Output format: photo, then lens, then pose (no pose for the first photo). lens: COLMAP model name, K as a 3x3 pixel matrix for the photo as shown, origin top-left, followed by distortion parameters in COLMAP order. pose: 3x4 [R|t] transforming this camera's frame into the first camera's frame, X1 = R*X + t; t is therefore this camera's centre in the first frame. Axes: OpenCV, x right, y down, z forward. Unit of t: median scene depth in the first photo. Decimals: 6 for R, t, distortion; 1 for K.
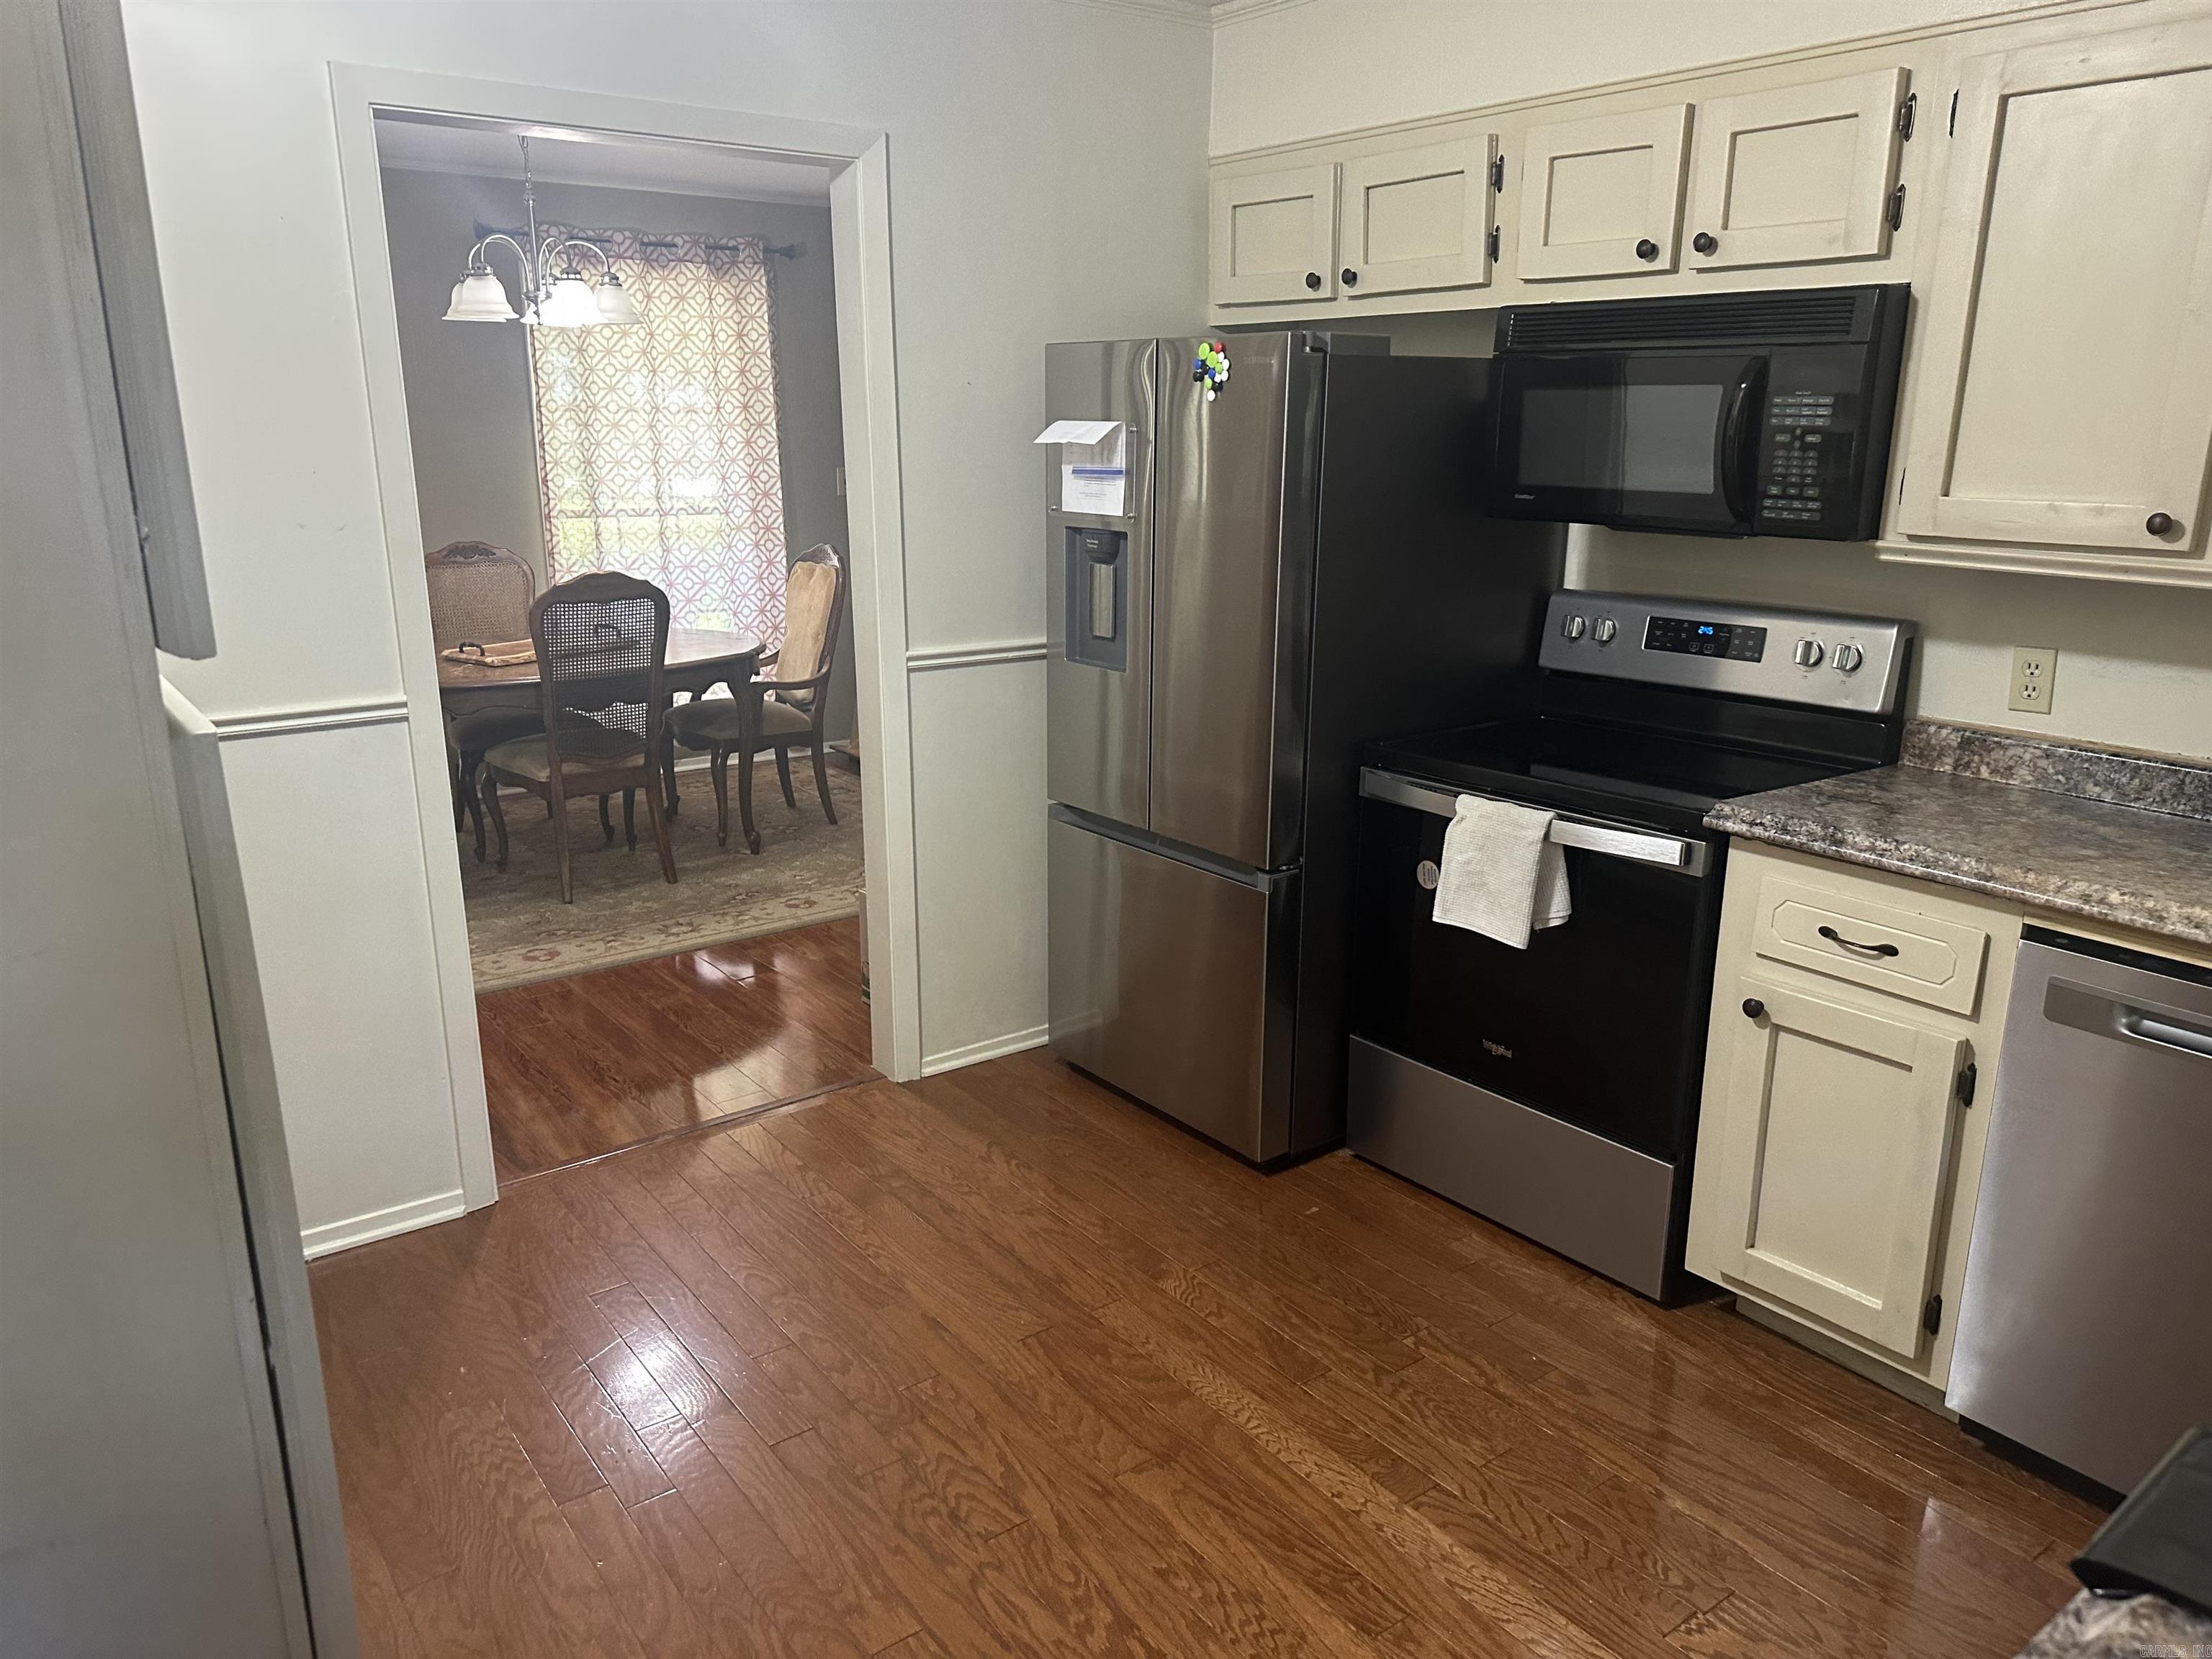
lens RADIAL K [[1566.7, 0, 1097.2], [0, 1566.7, 829.0], [0, 0, 1]] dist [0.050772, -0.058648]
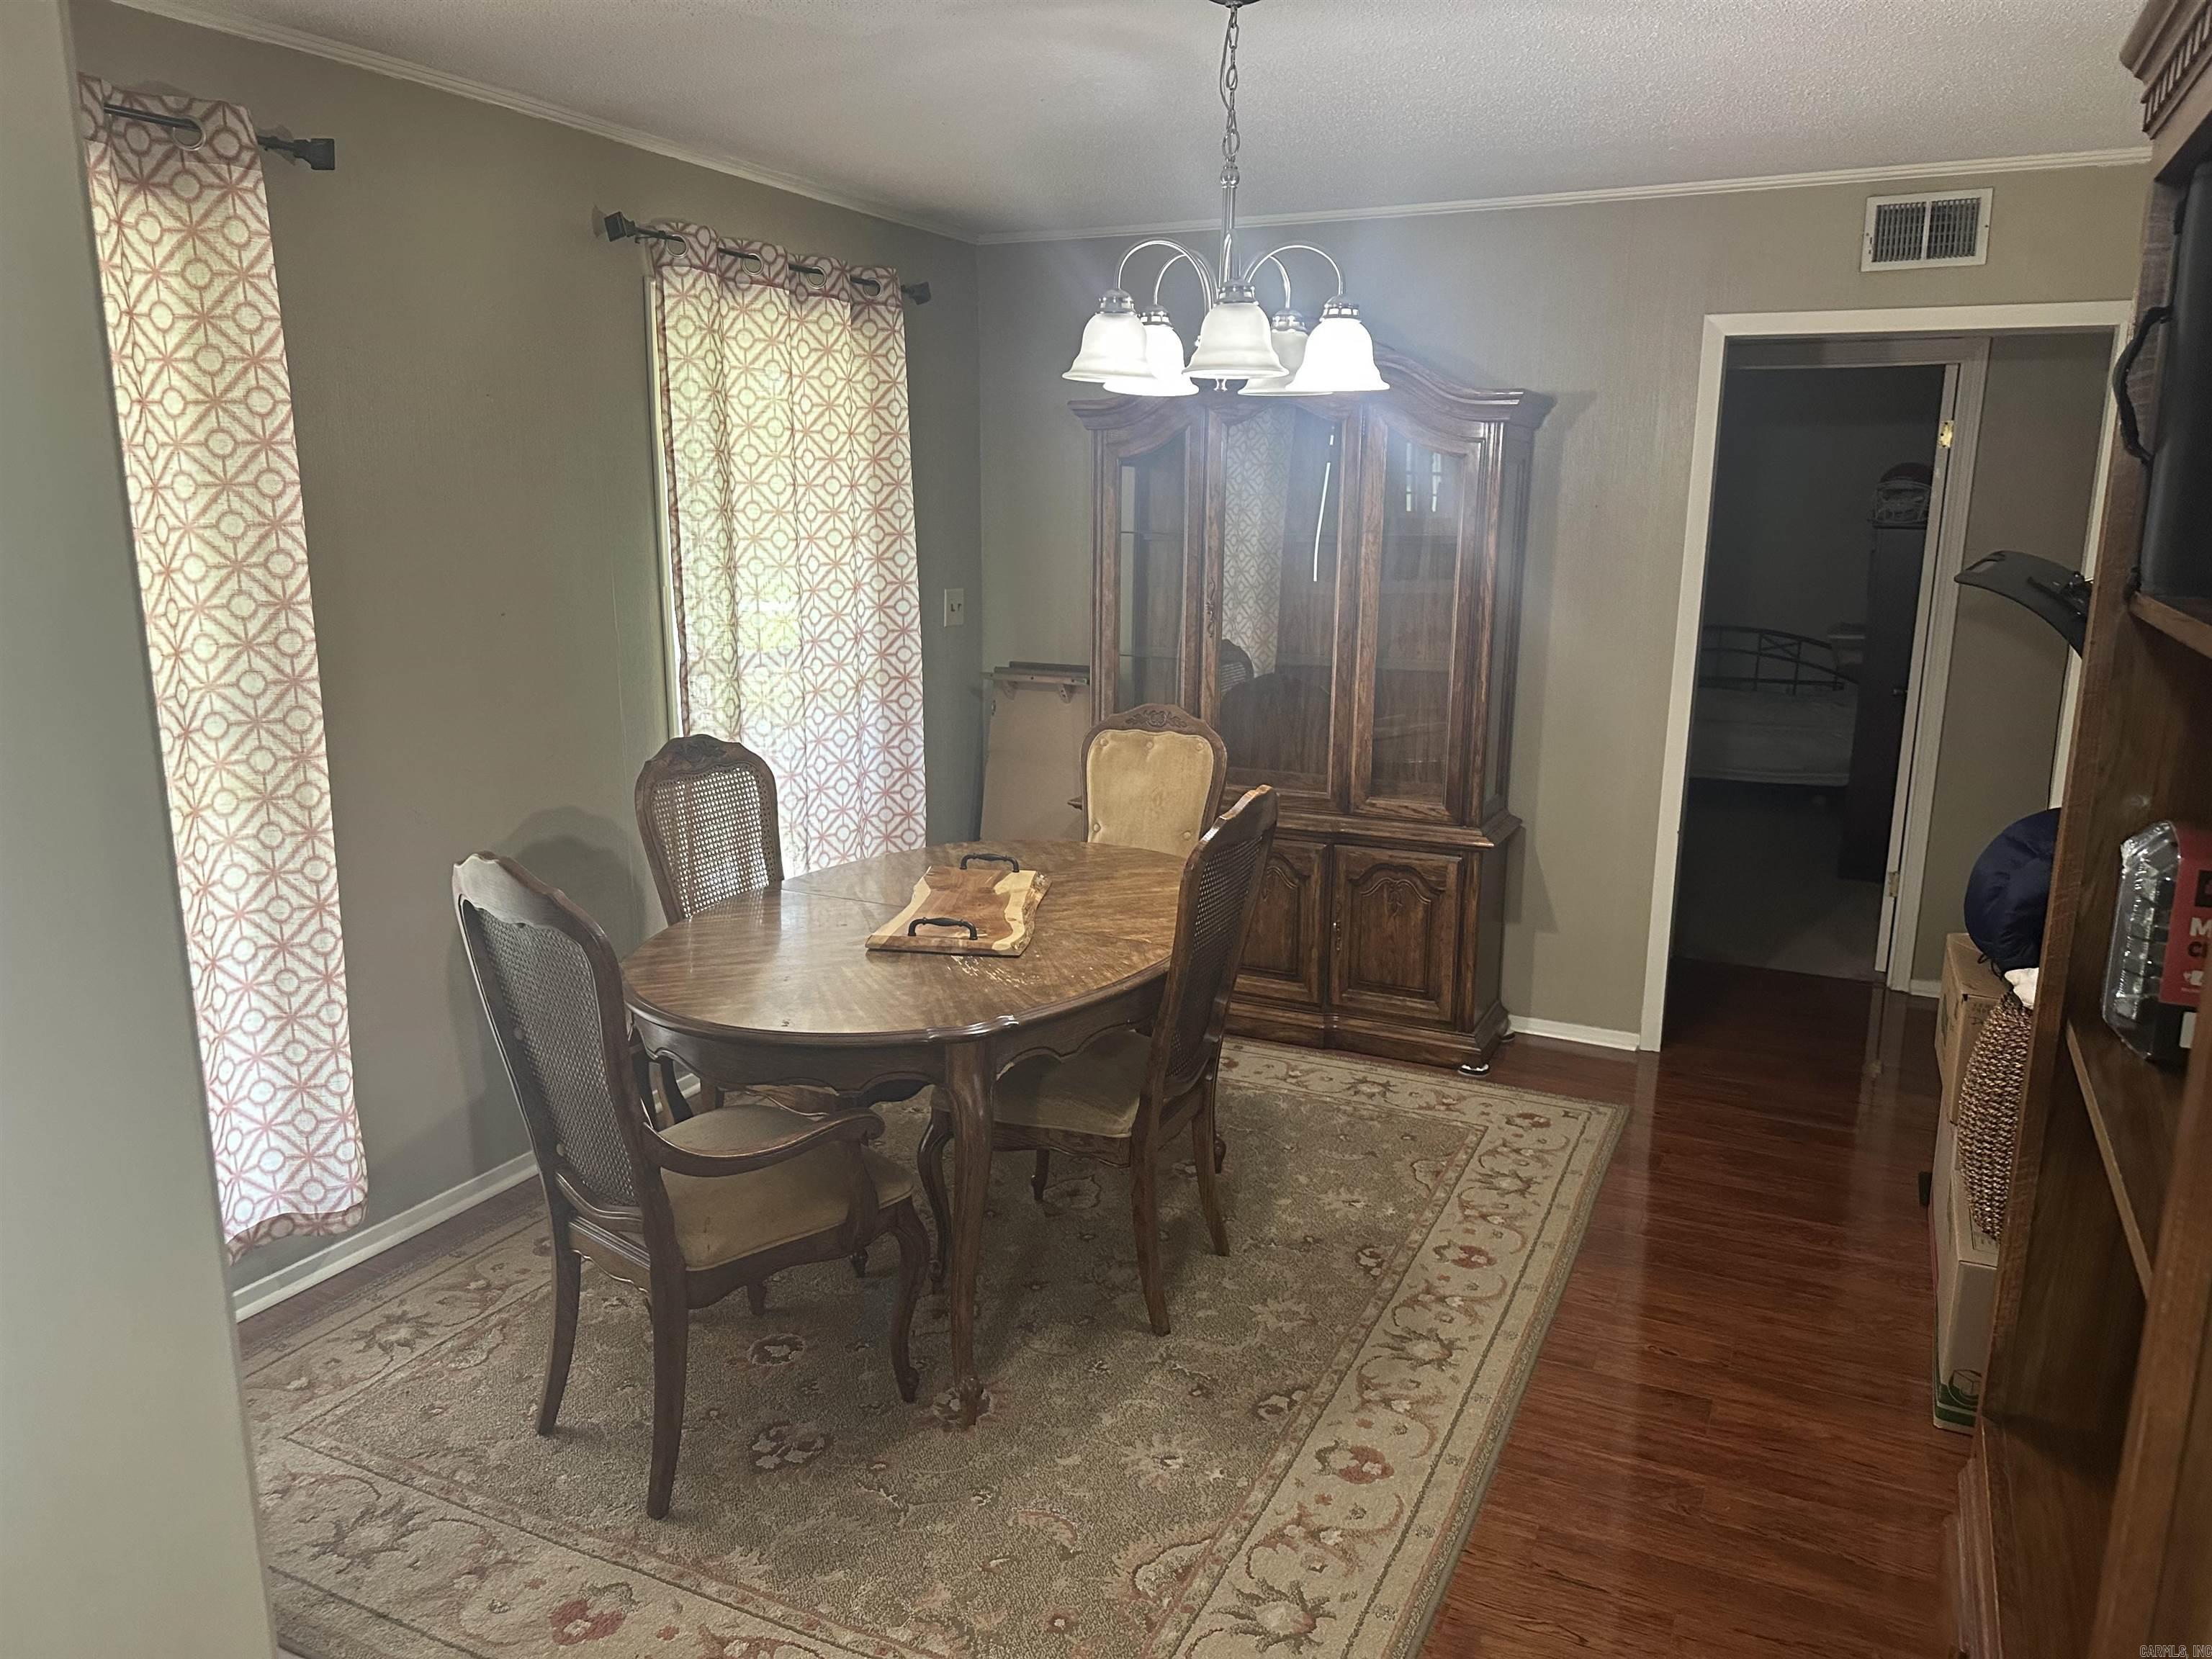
lens RADIAL K [[1566.7, 0, 1107.8], [0, 1566.7, 830.4], [0, 0, 1]] dist [0.050772, -0.058648]
pose [[0.883456, -0.088137, 0.460150, -0.601540], [0.108807, 0.993890, -0.018534, -0.133416], [-0.455704, 0.066442, 0.887648, 0.450134]]
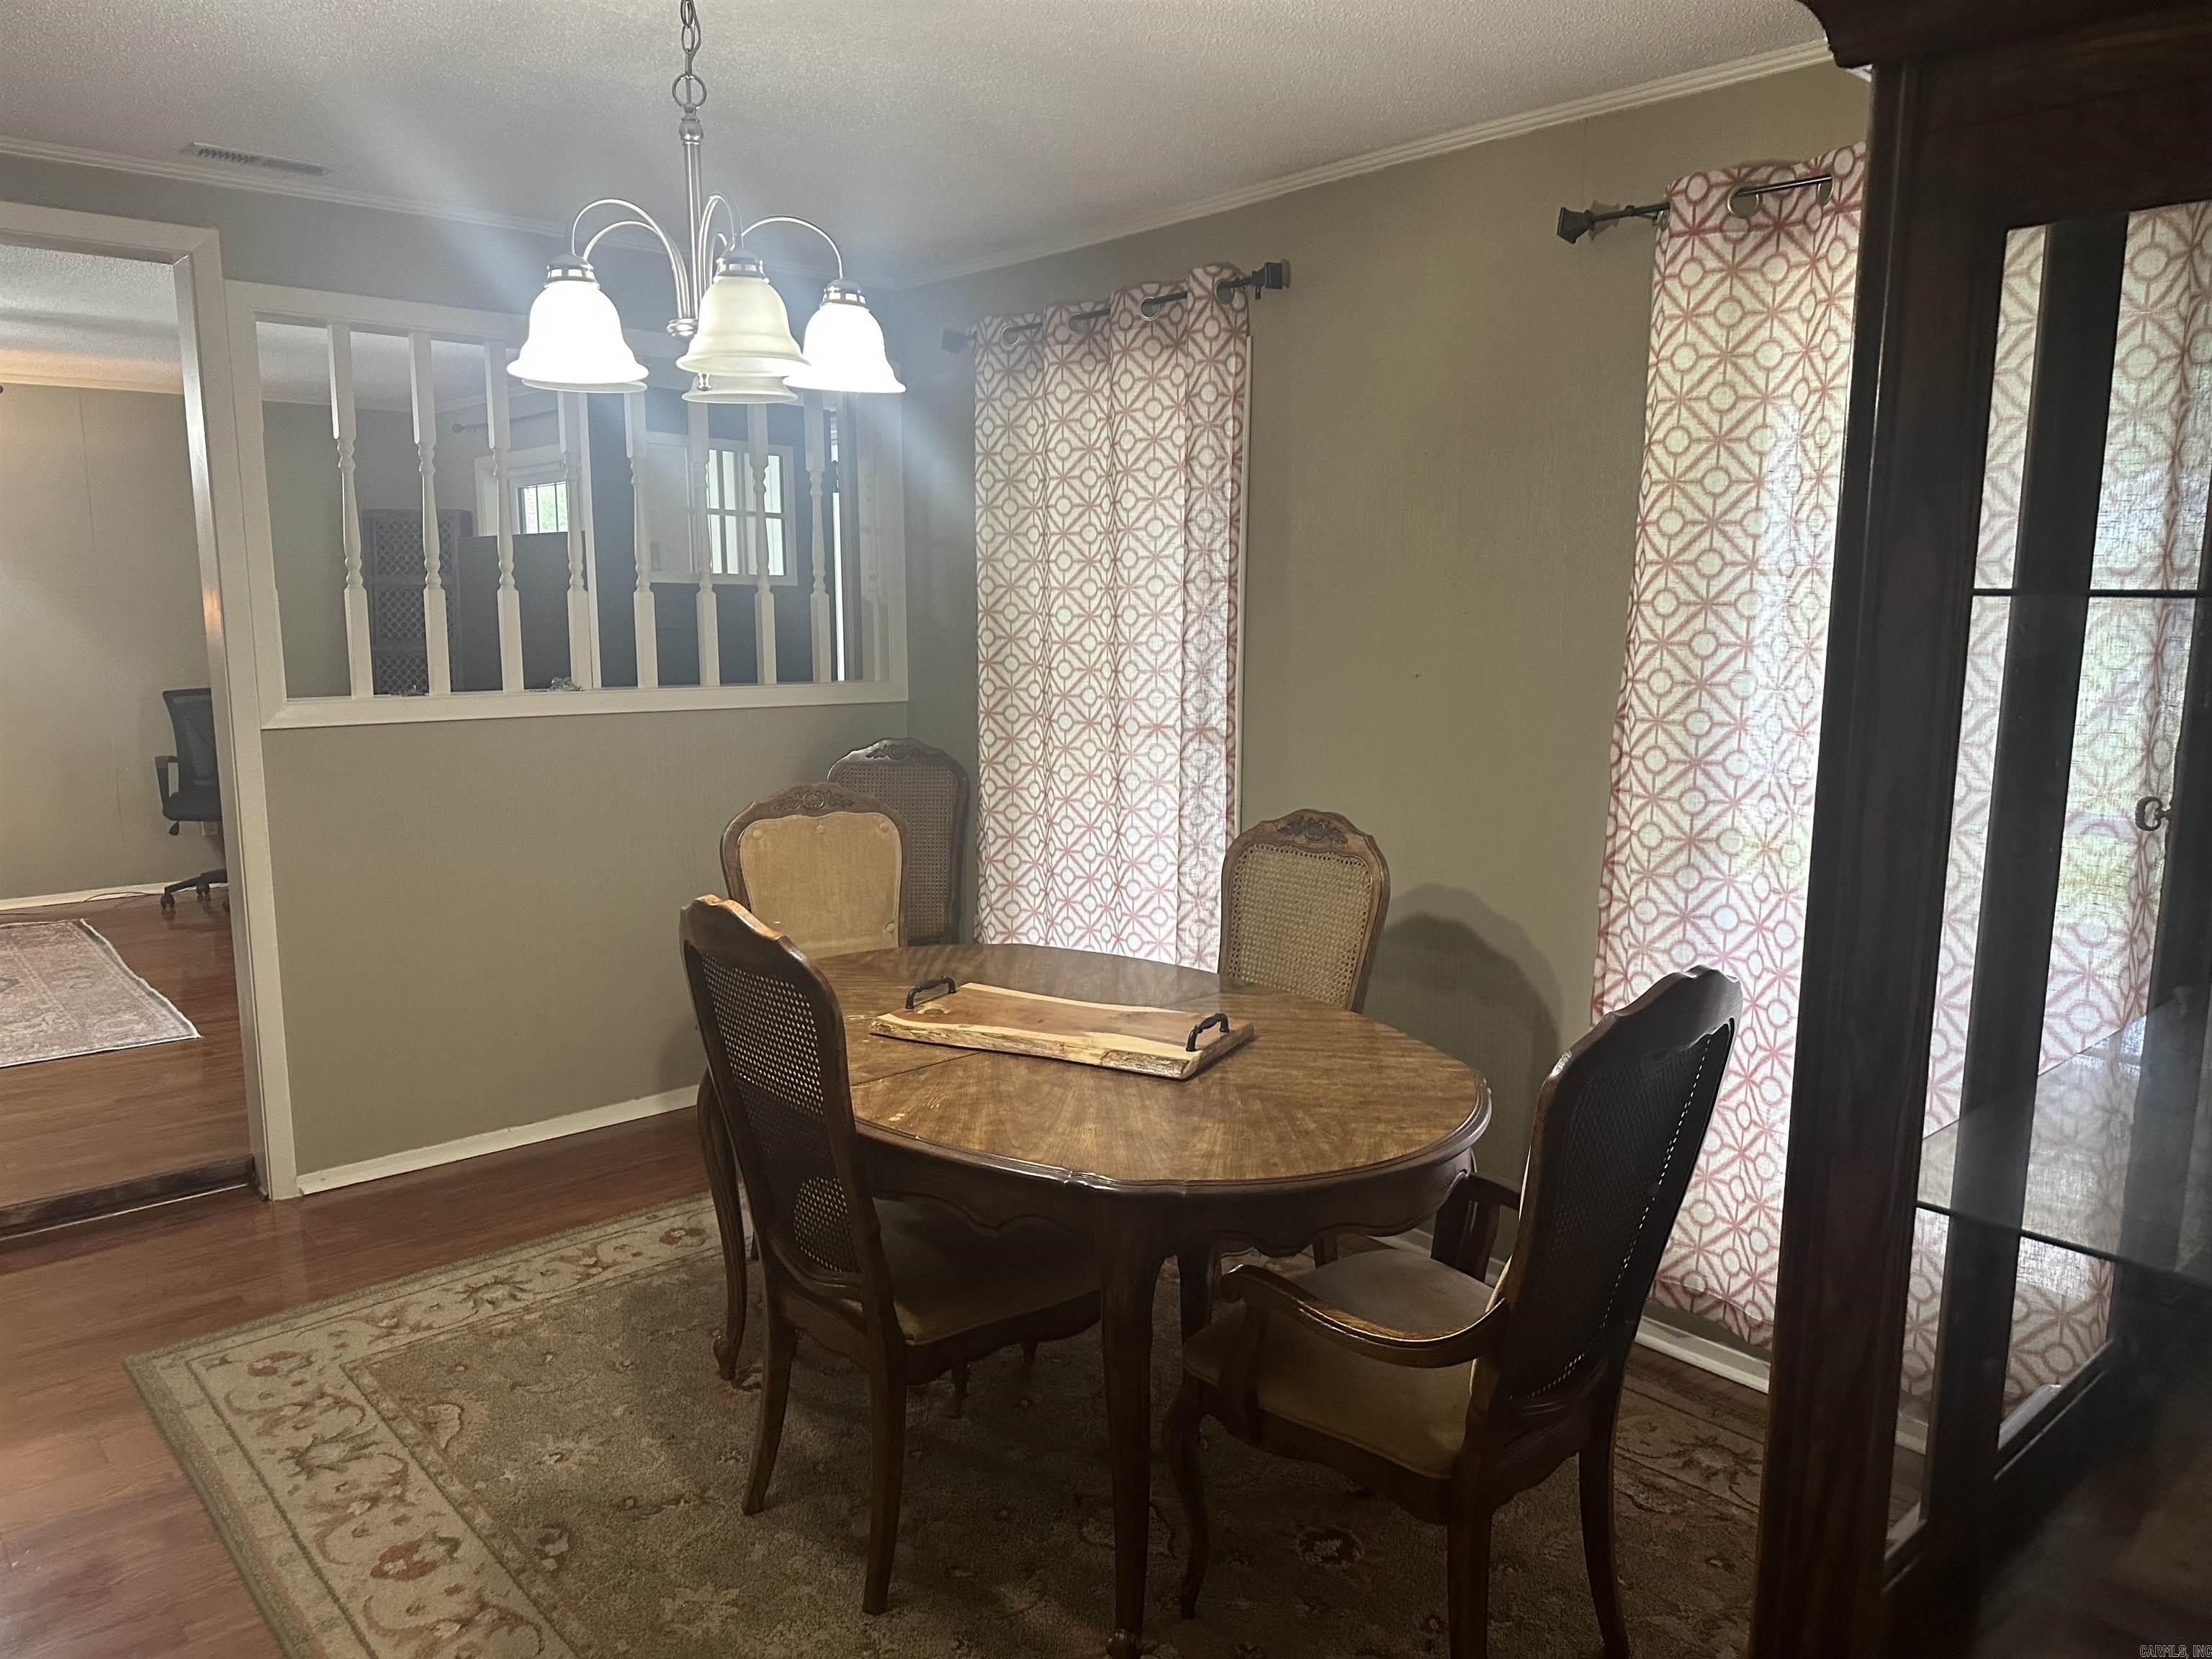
lens RADIAL K [[1566.7, 0, 1097.0], [0, 1566.7, 844.7], [0, 0, 1]] dist [0.050772, -0.058648]
pose [[0.089122, 0.167430, -0.981847, 0.141459], [-0.259069, 0.955737, 0.139462, -0.256517], [0.961738, 0.241937, 0.128553, 0.968082]]
